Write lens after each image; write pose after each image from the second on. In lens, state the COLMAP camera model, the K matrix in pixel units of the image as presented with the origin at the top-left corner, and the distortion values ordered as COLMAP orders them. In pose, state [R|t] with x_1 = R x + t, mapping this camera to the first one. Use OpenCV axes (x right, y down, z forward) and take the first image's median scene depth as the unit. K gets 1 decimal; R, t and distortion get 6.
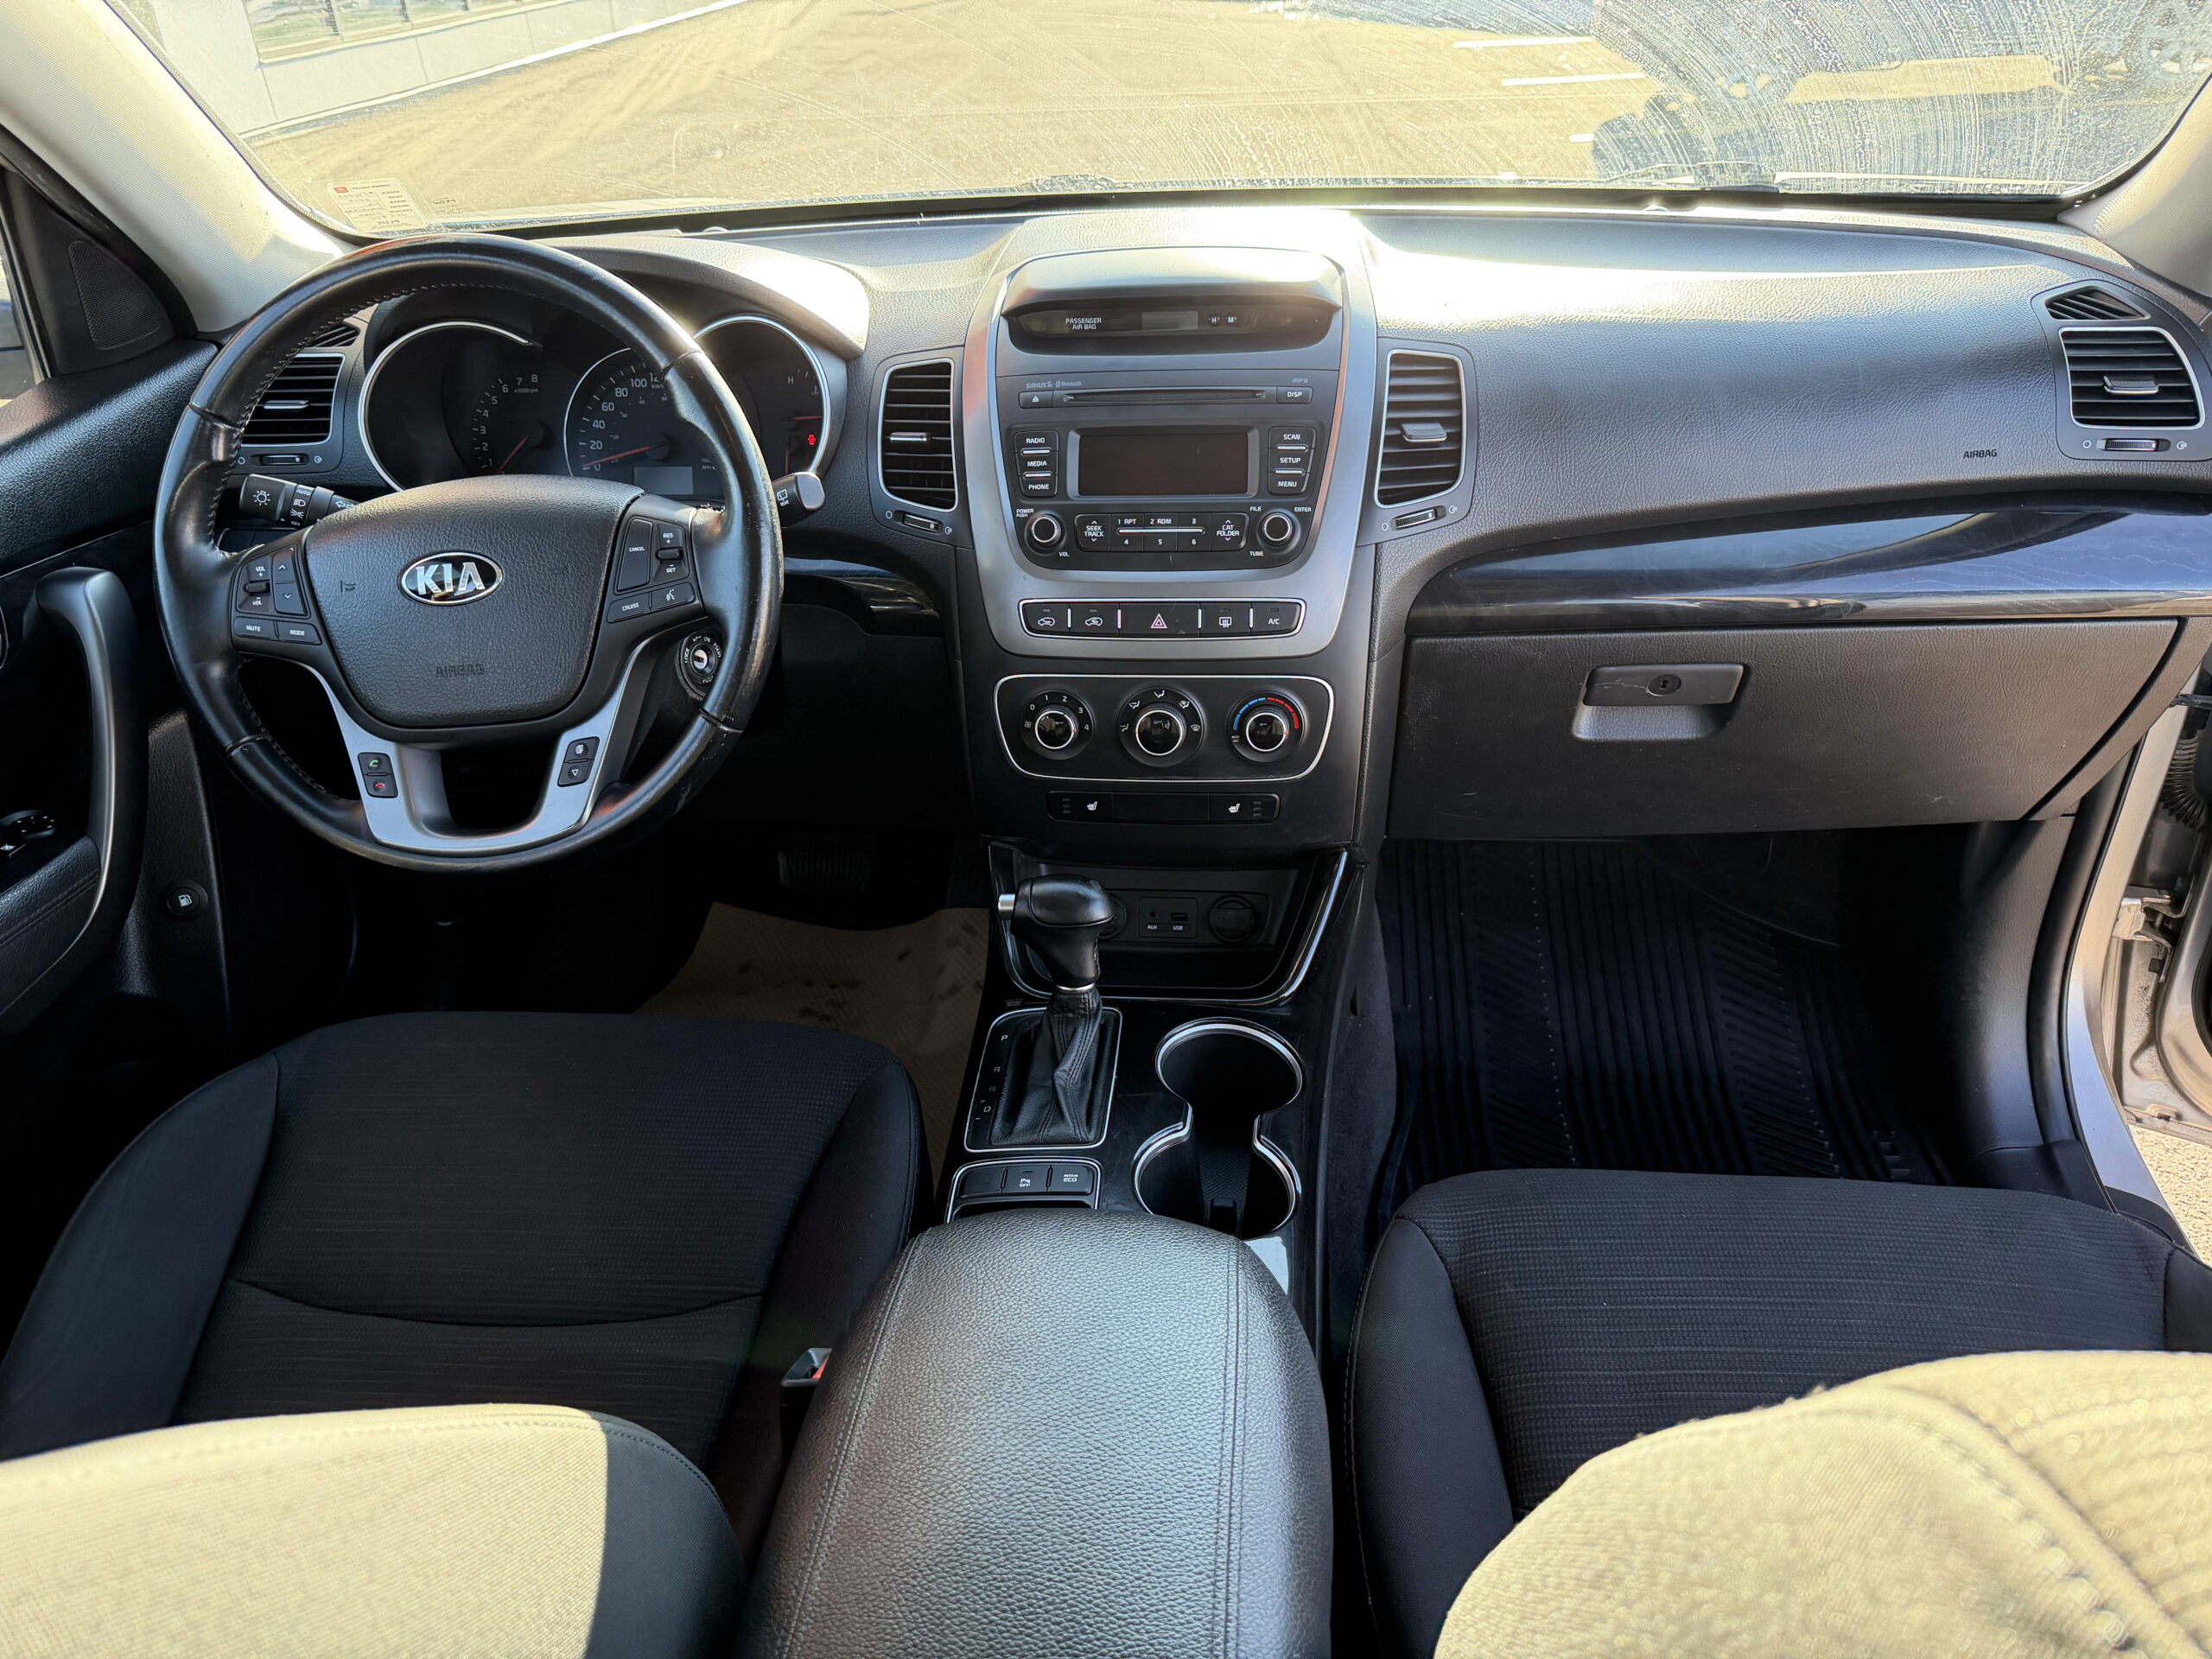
lens RADIAL K [[1567.1, 0, 1106.0], [0, 1567.1, 829.5], [0, 0, 1]] dist [0.139838, -0.336696]
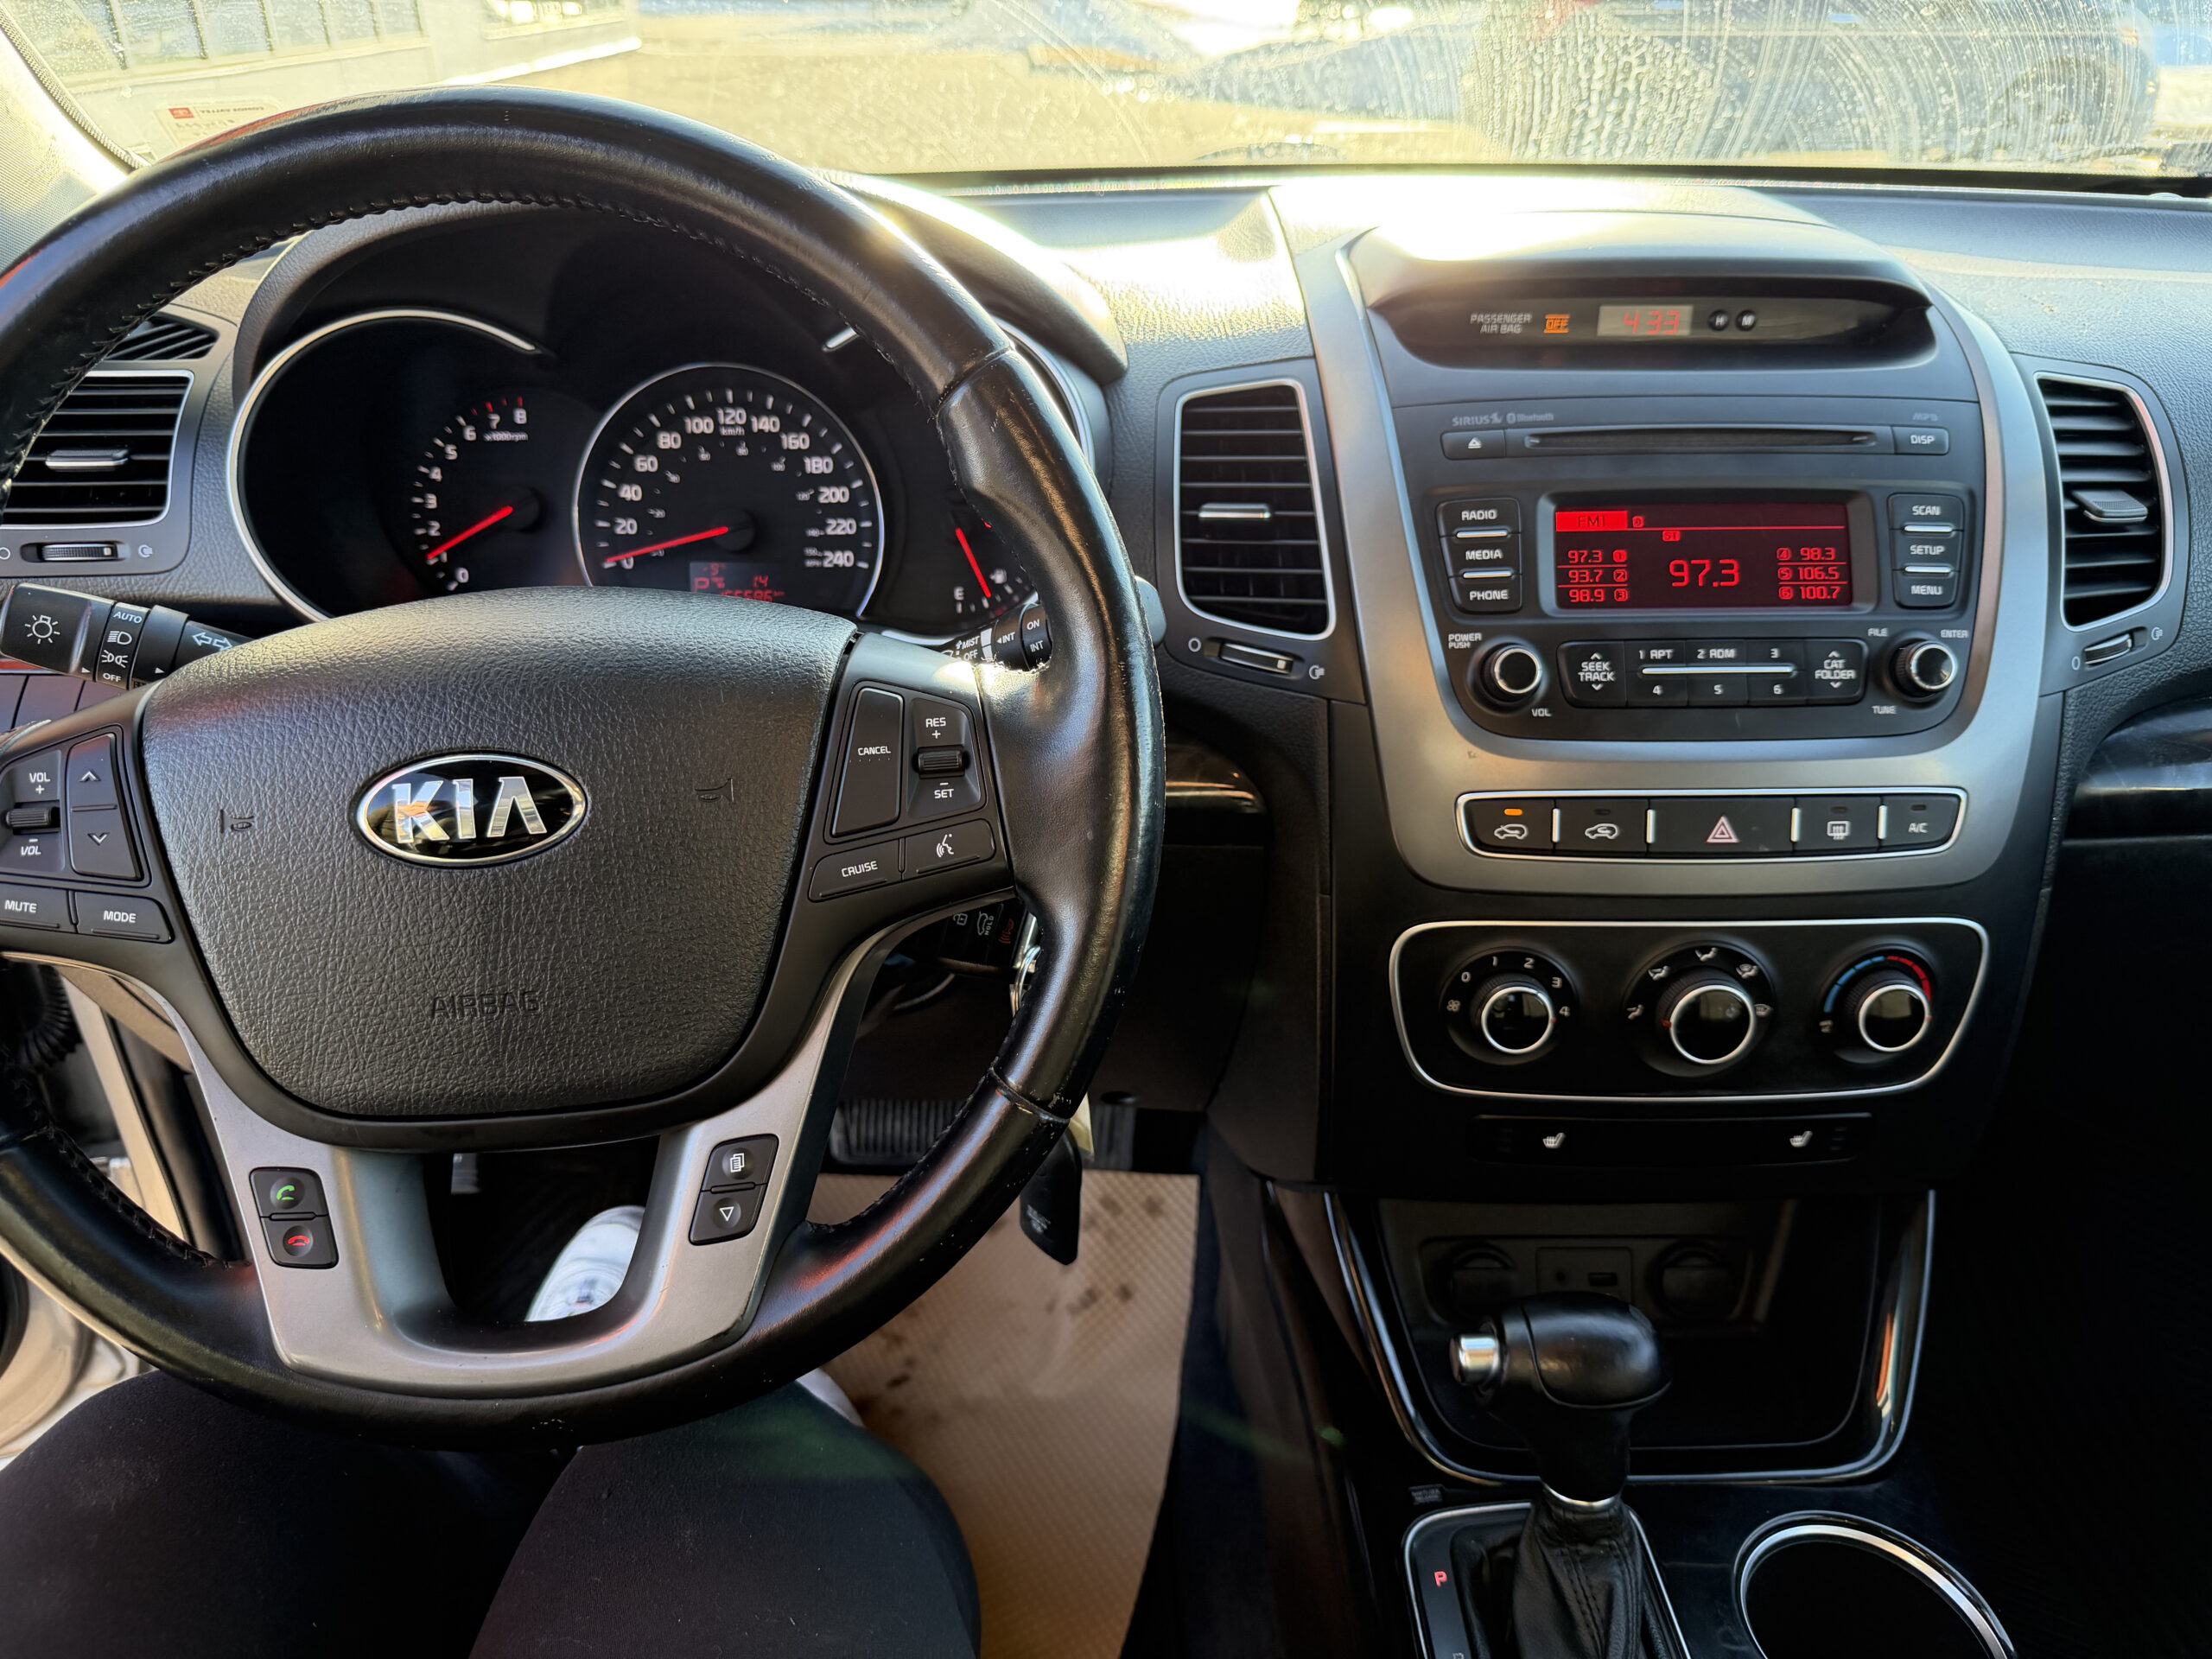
lens RADIAL K [[1567.1, 0, 1106.0], [0, 1567.1, 829.5], [0, 0, 1]] dist [0.139838, -0.336696]
pose [[0.993494, -0.019310, 0.112235, -0.245378], [0.025383, 0.998275, -0.052942, -0.106973], [-0.111019, 0.055446, 0.992270, 0.457205]]
